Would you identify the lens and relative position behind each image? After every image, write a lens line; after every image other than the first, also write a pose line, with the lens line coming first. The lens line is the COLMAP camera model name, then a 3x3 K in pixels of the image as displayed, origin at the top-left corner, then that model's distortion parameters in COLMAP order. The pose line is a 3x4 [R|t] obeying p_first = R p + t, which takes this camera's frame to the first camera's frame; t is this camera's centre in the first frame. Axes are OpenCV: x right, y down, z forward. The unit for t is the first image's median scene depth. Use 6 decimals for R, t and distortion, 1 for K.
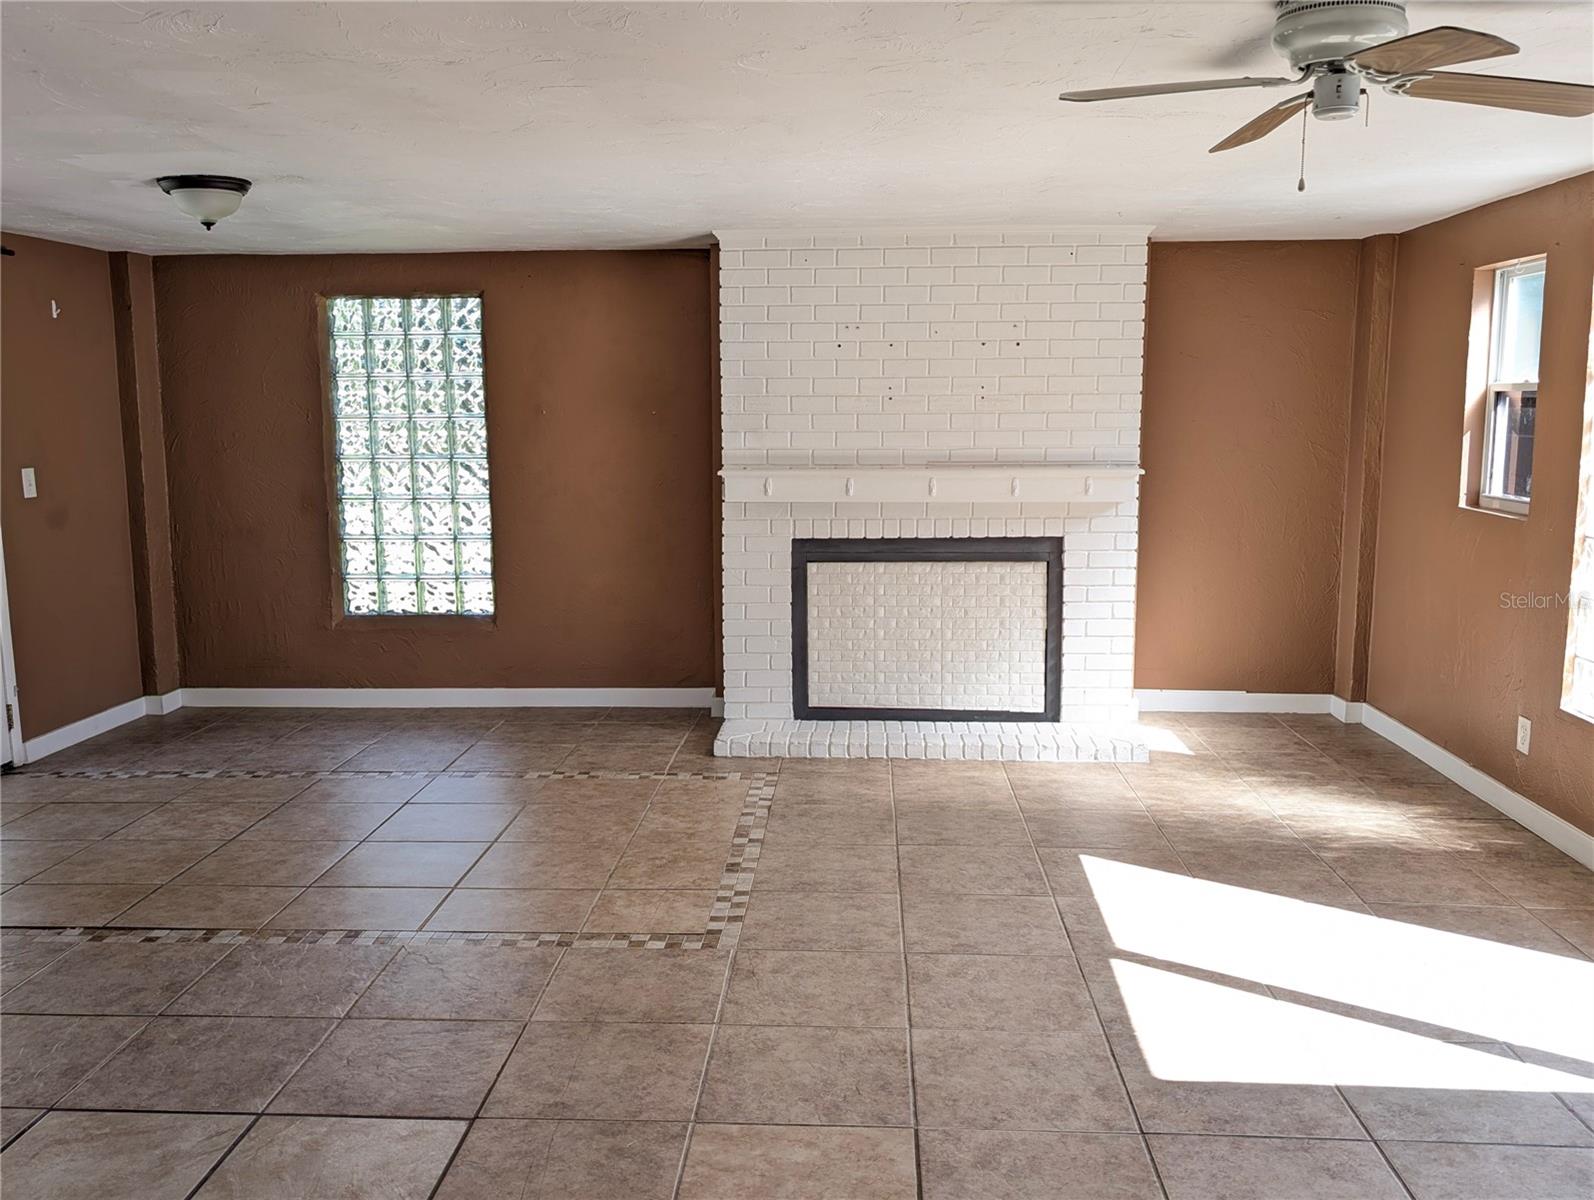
lens RADIAL K [[1345.9, 0, 791.7], [0, 1345.9, 602.4], [0, 0, 1]] dist [0.038310, -0.024305]
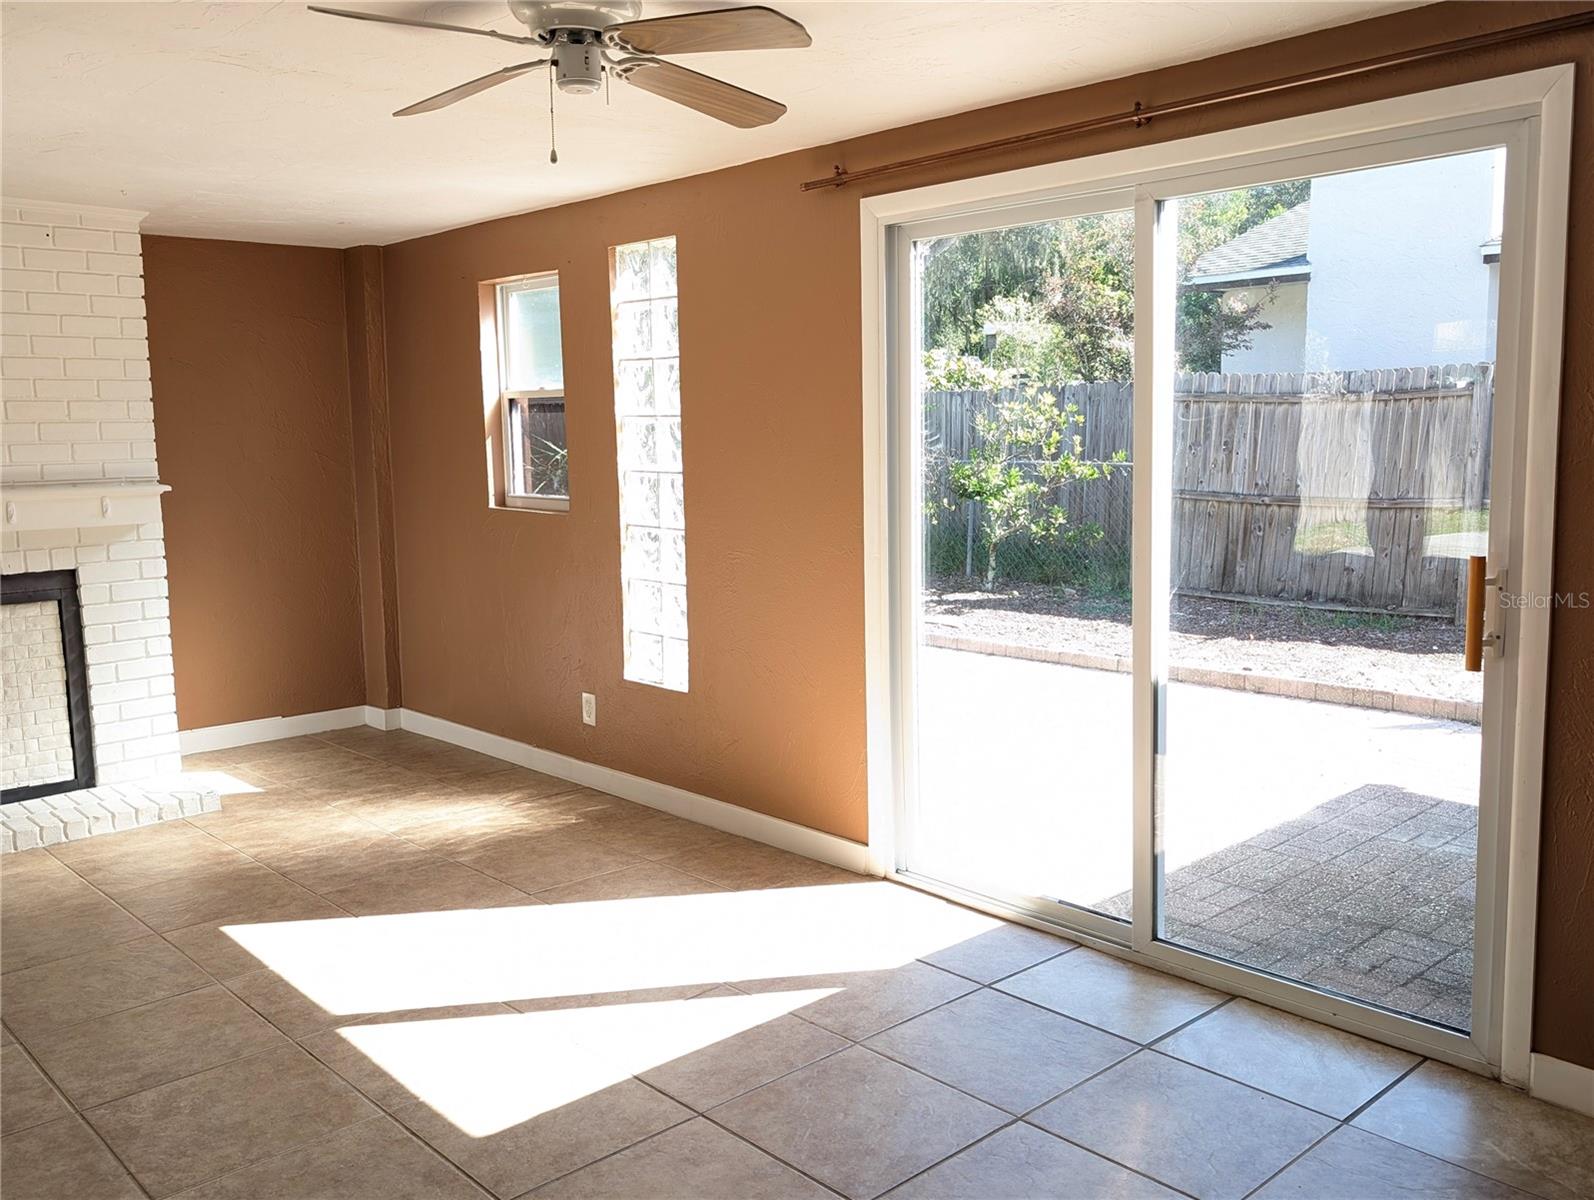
lens RADIAL K [[1345.9, 0, 790.2], [0, 1345.9, 597.5], [0, 0, 1]] dist [0.038310, -0.024305]
pose [[0.716735, -0.103662, 0.689597, -0.083494], [0.116560, 0.992786, 0.028091, -0.003176], [-0.687535, 0.060246, 0.723648, 0.093482]]
